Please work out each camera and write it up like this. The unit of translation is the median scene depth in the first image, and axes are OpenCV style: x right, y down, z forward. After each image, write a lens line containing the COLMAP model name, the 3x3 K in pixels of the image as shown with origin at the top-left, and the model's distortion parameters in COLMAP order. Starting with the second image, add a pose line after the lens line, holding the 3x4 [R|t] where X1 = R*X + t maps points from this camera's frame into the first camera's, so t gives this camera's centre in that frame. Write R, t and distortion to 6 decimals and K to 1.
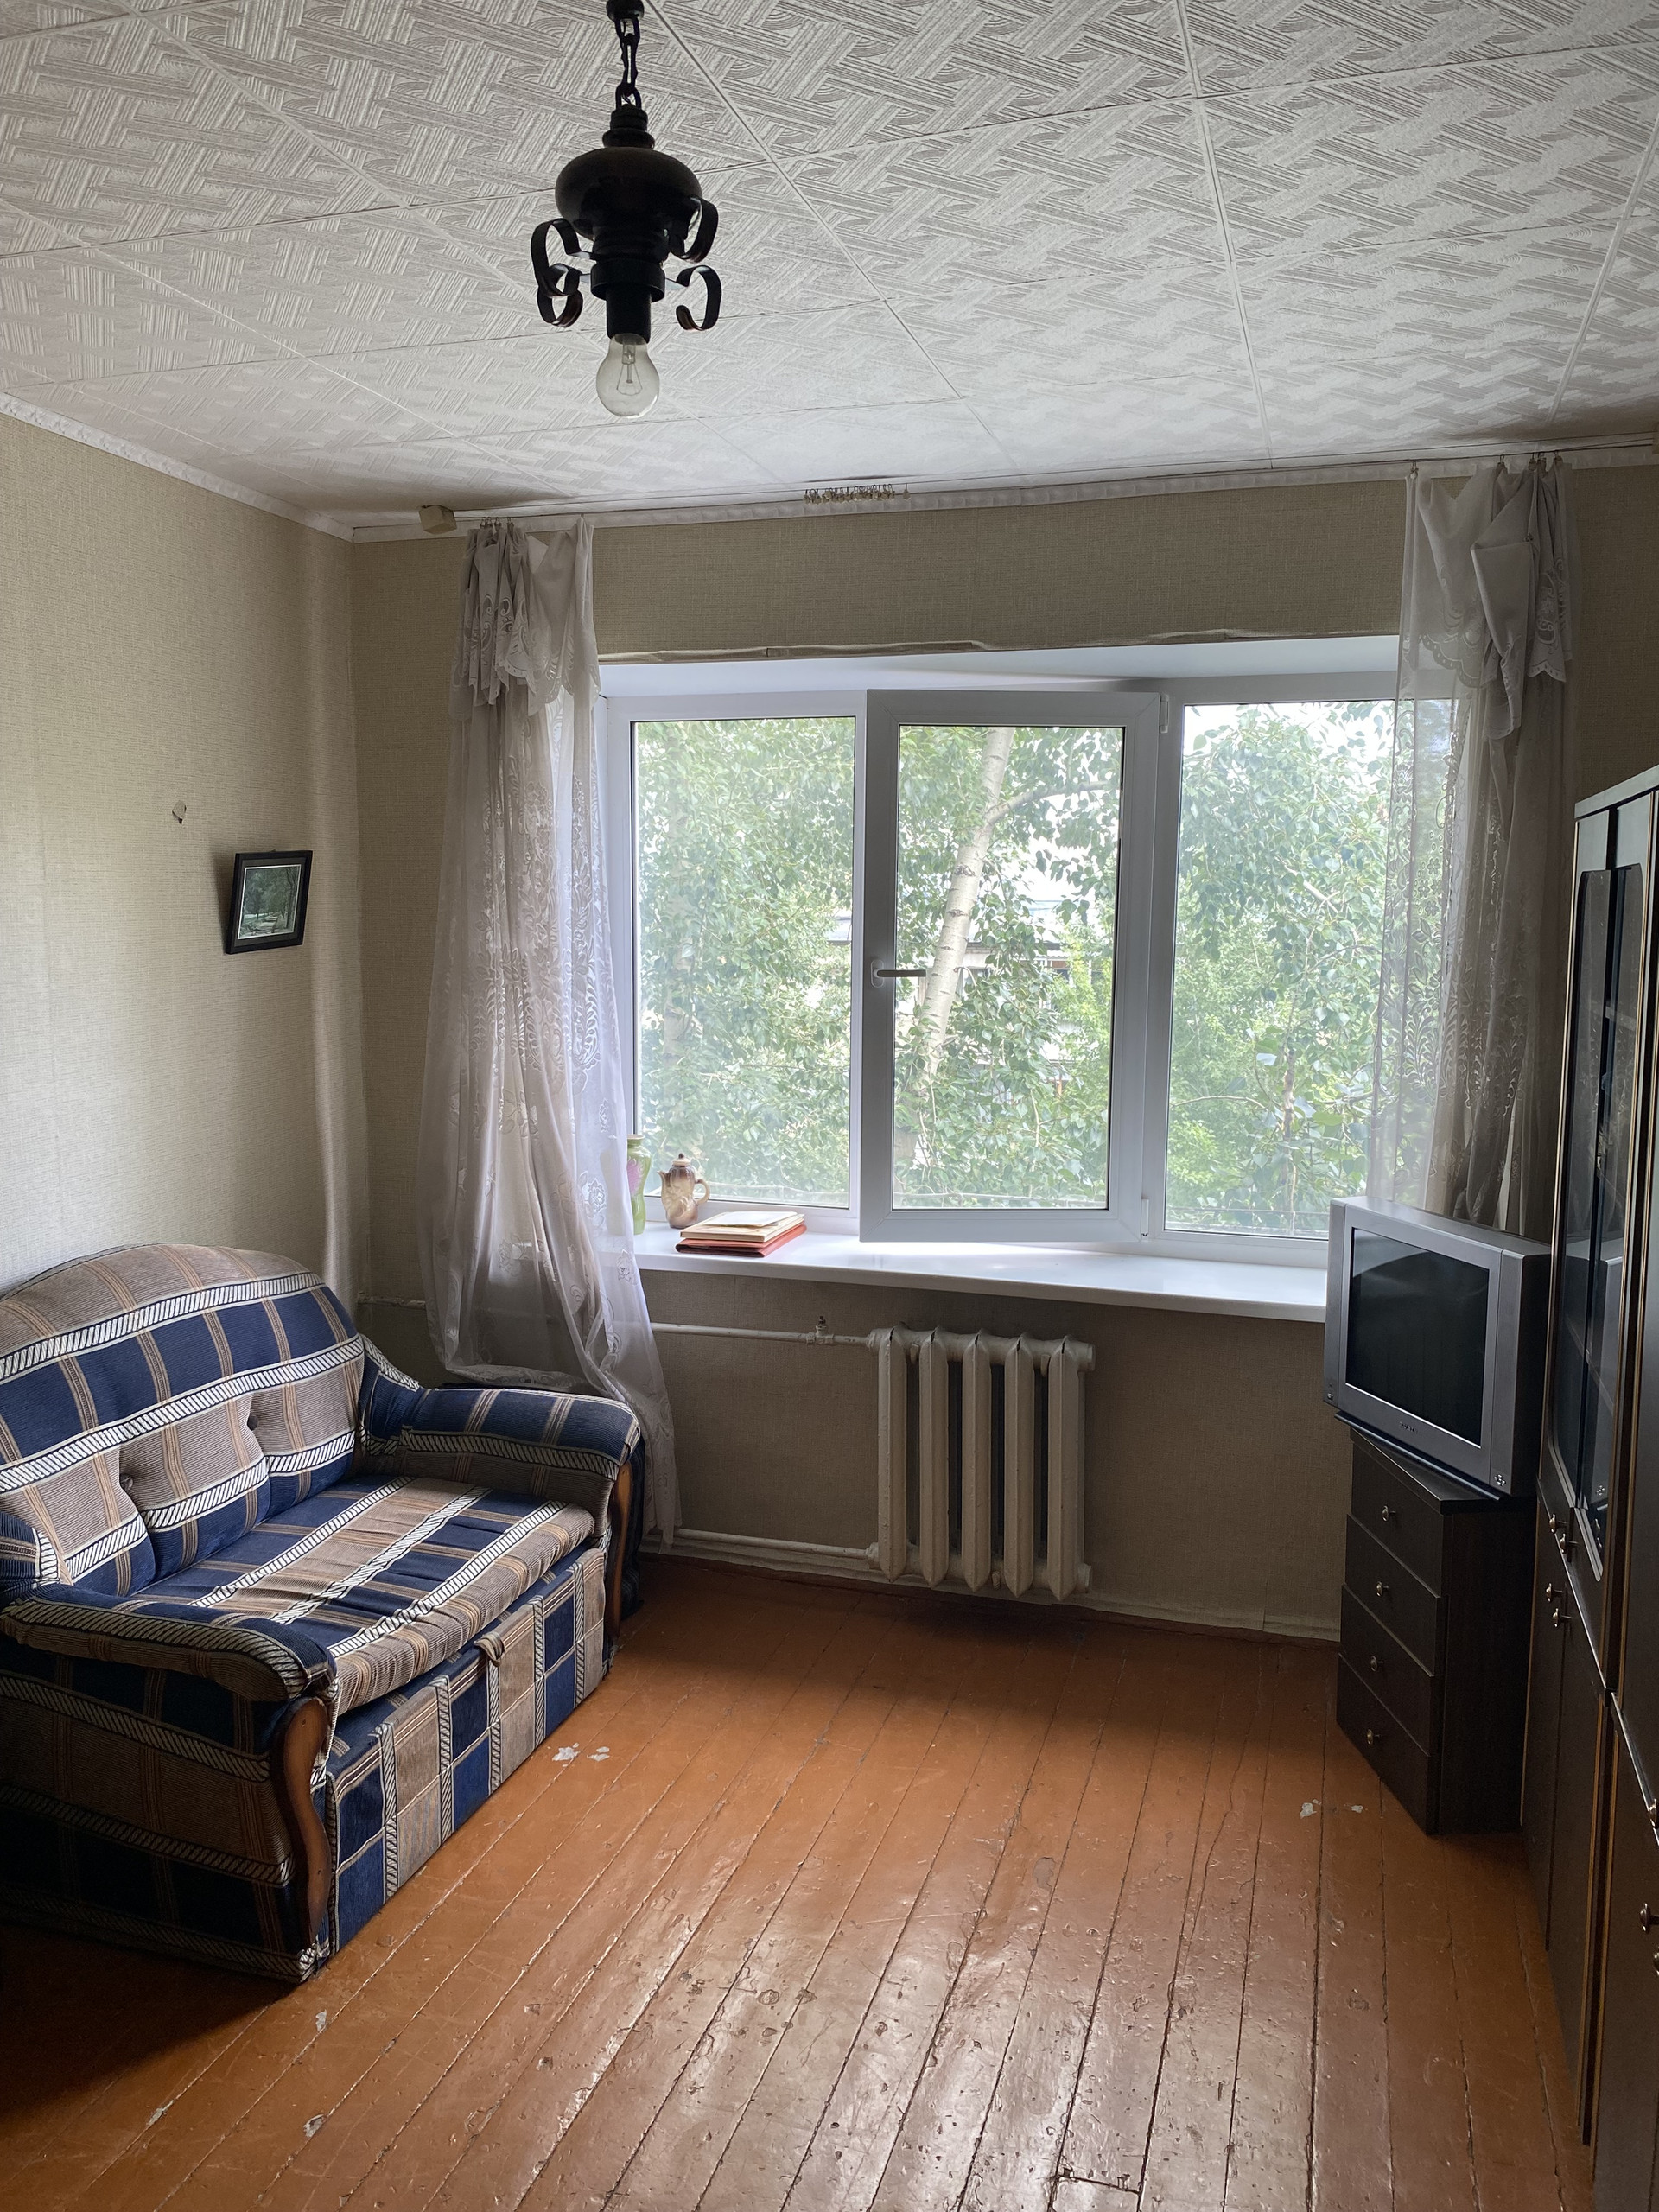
lens RADIAL K [[1699.4, 0, 822.1], [0, 1699.4, 1108.9], [0, 0, 1]] dist [0.028153, -0.031918]
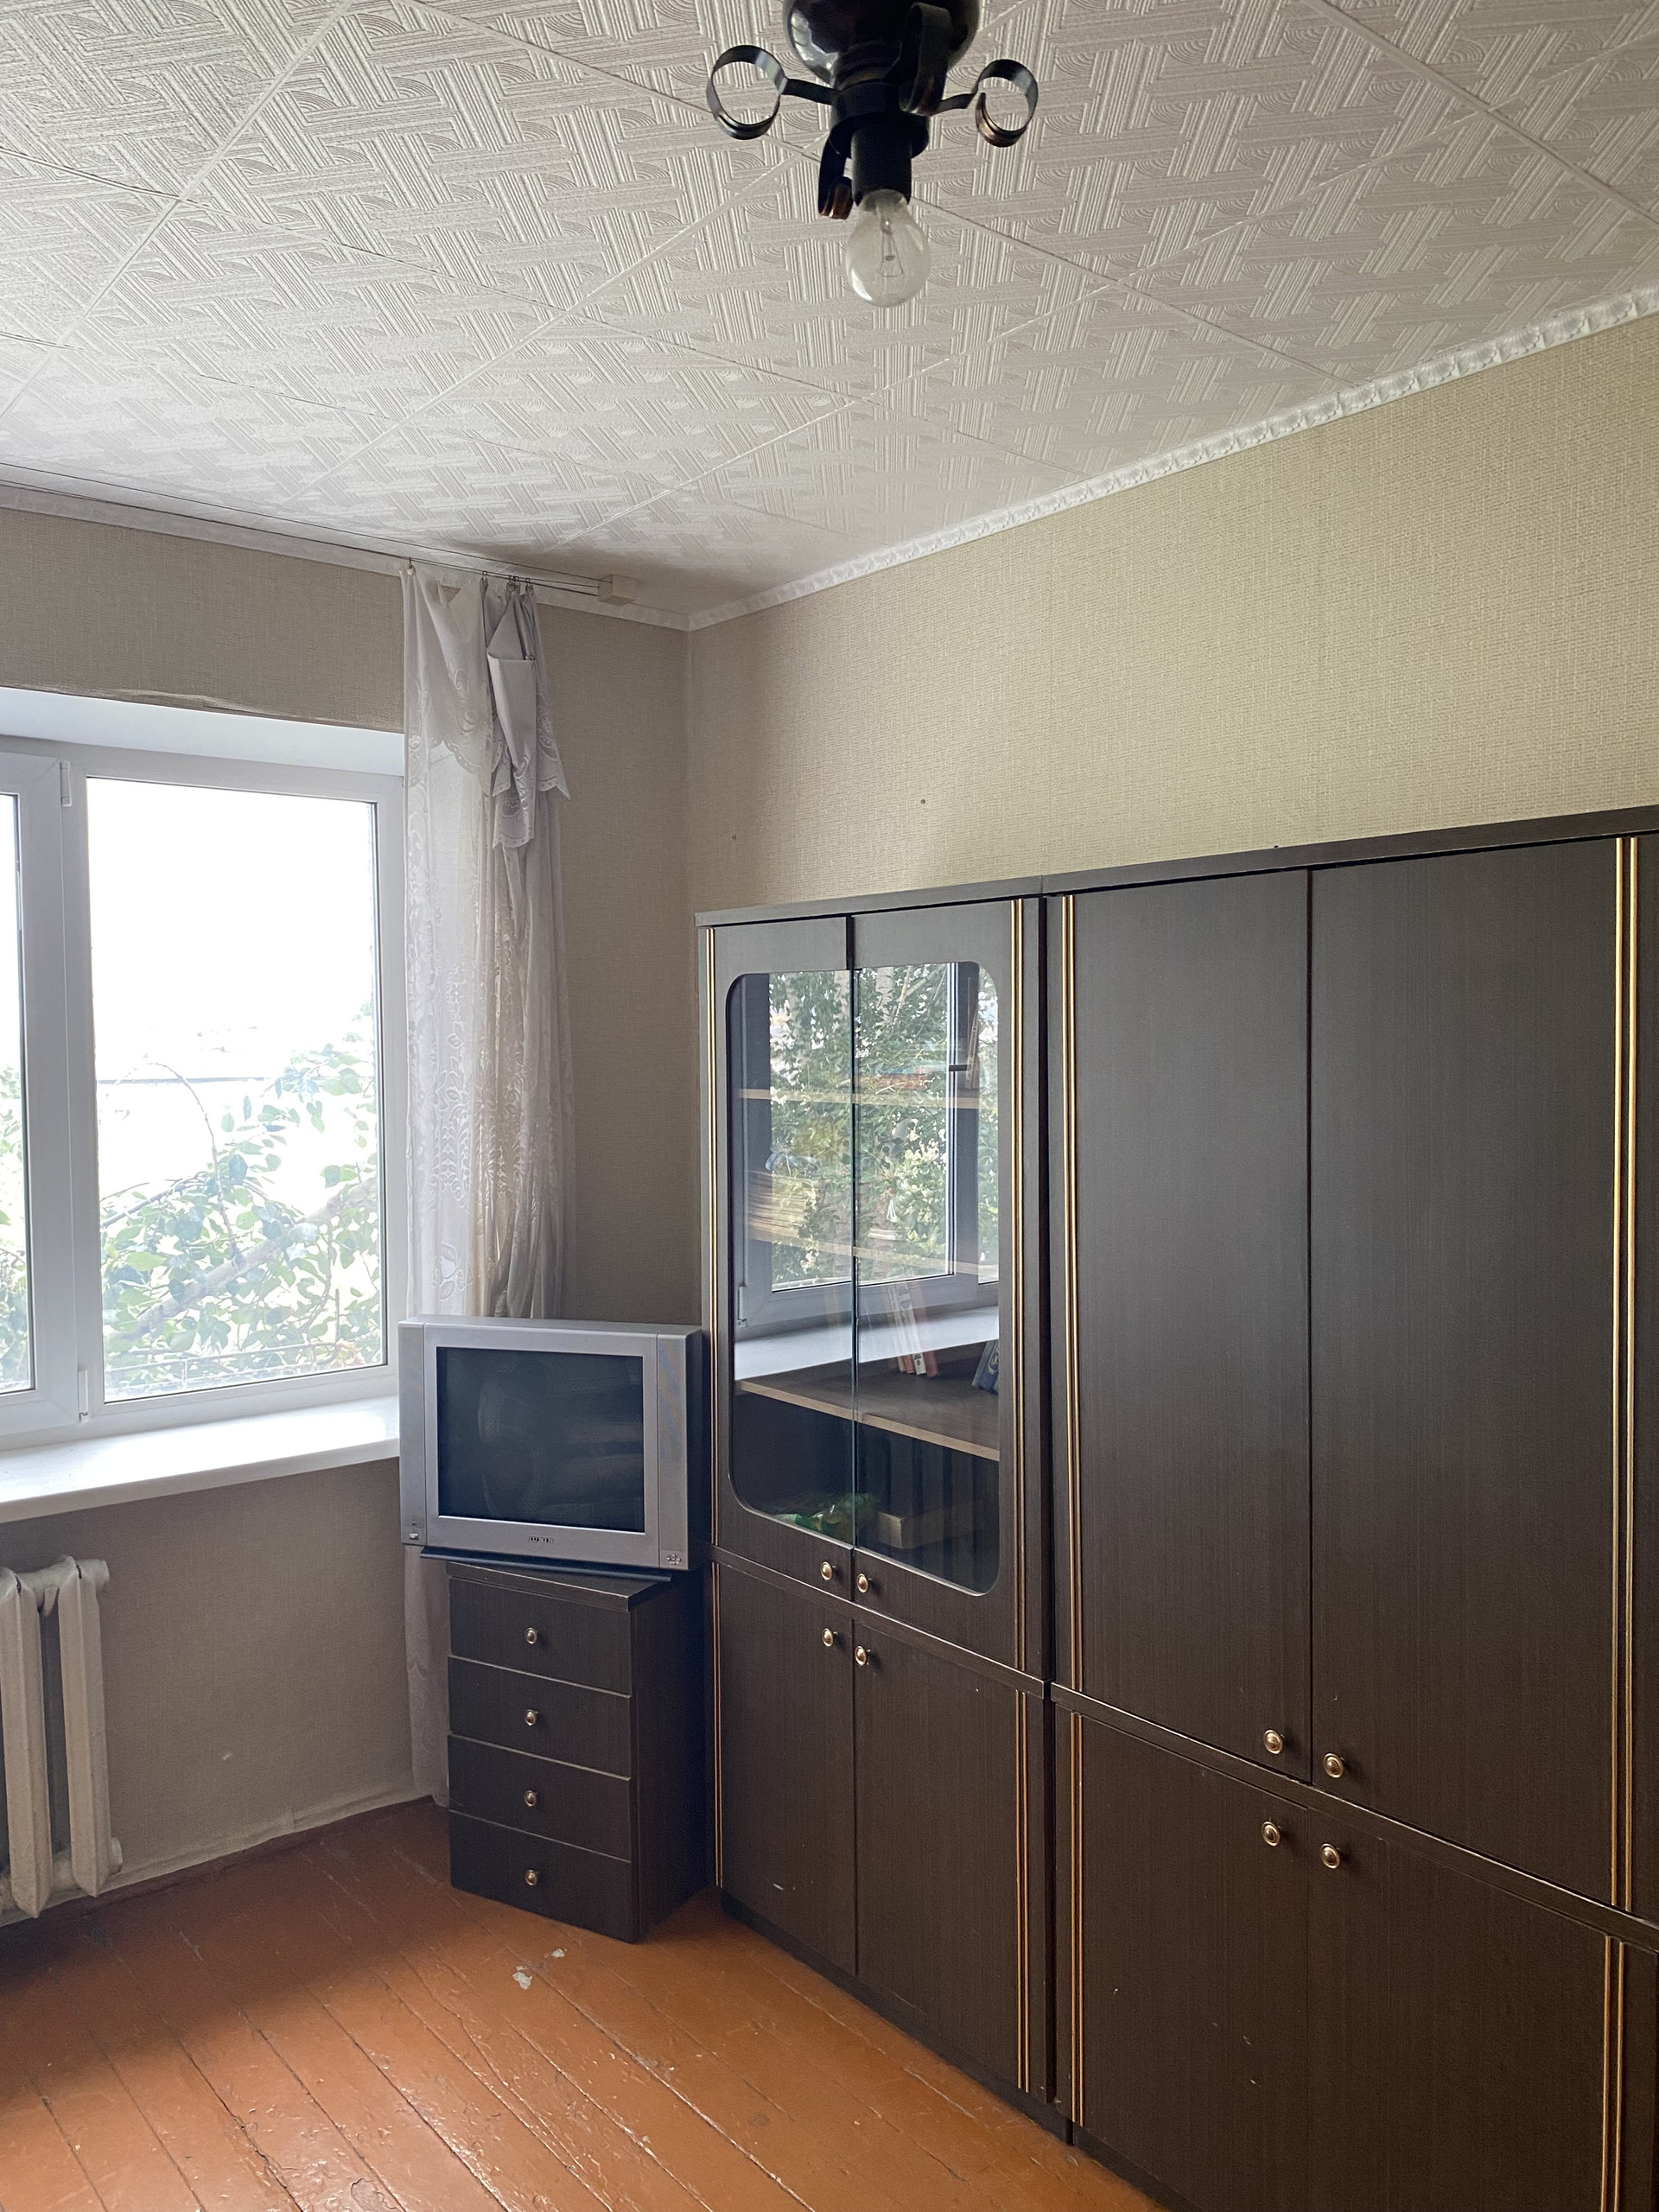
lens RADIAL K [[1699.4, 0, 822.4], [0, 1699.4, 1120.3], [0, 0, 1]] dist [0.028153, -0.031918]
pose [[0.554746, -0.051922, 0.830398, -0.345731], [0.108759, 0.994013, -0.010503, -0.022860], [-0.824881, 0.096140, 0.557071, 0.288138]]
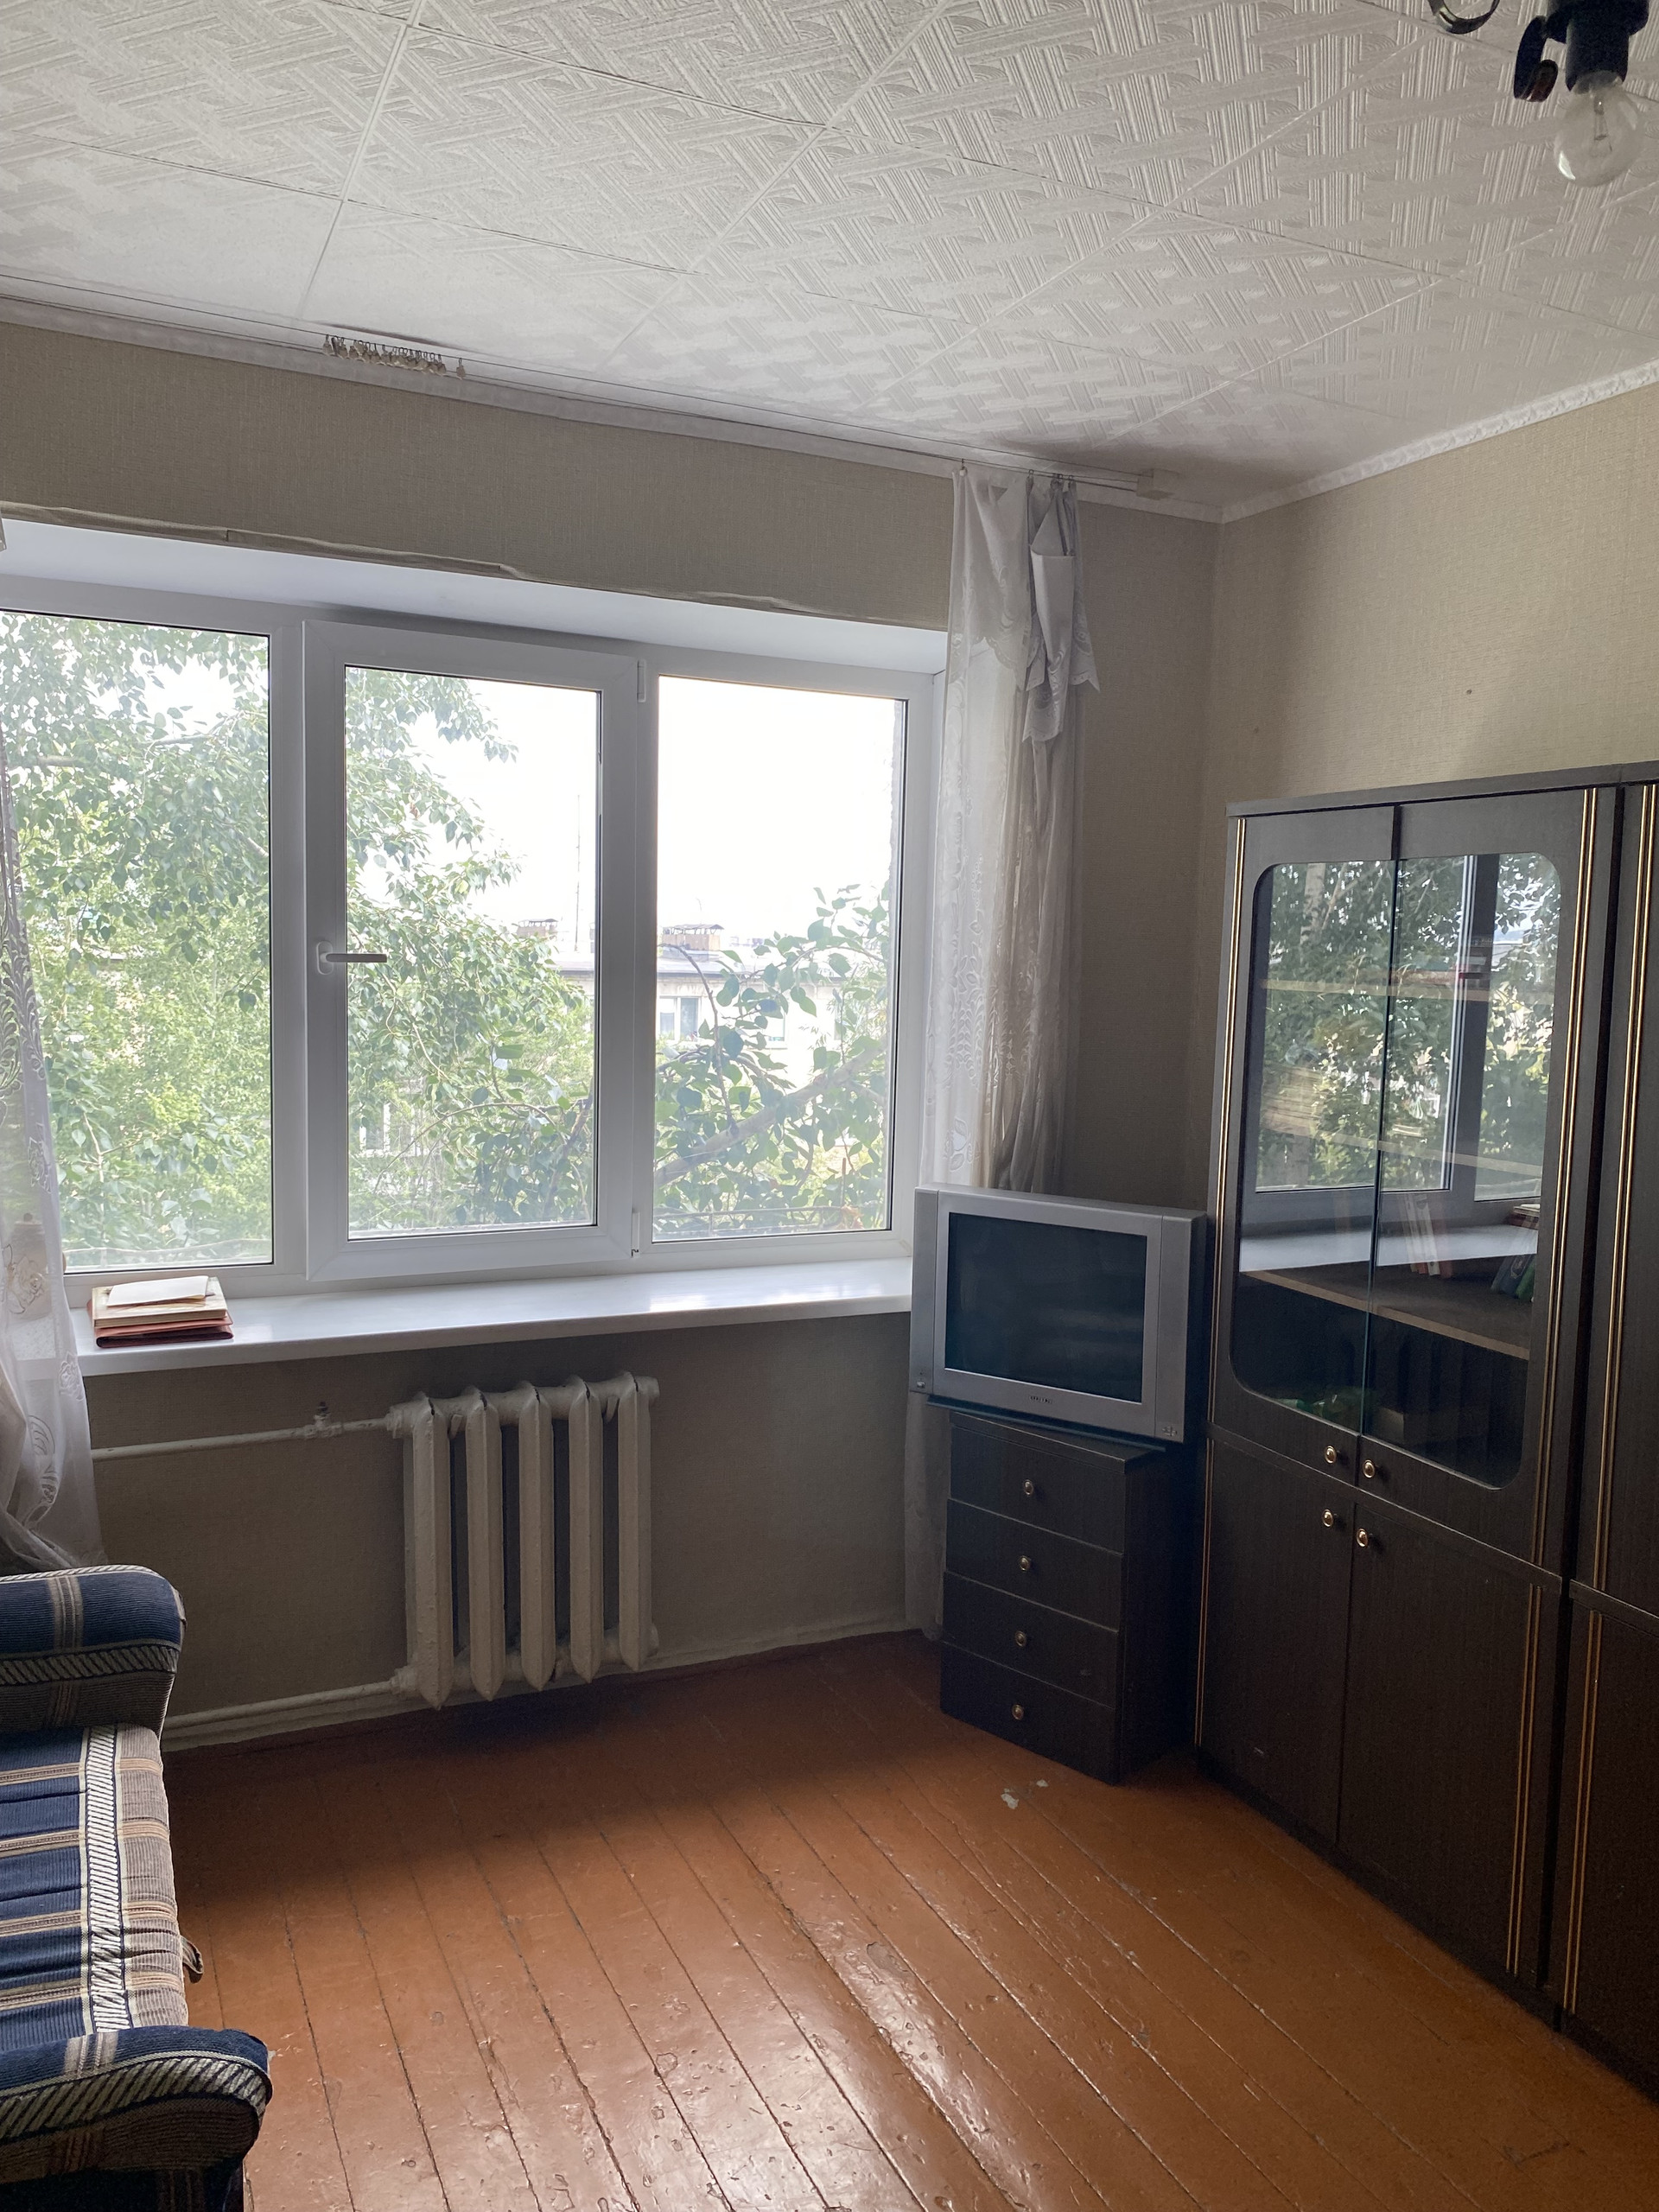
lens RADIAL K [[1699.4, 0, 841.6], [0, 1699.4, 1113.5], [0, 0, 1]] dist [0.028153, -0.031918]
pose [[0.738672, -0.054861, 0.671829, -0.406919], [0.057674, 0.998171, 0.018097, -0.011653], [-0.671594, 0.025379, 0.740485, 0.299944]]
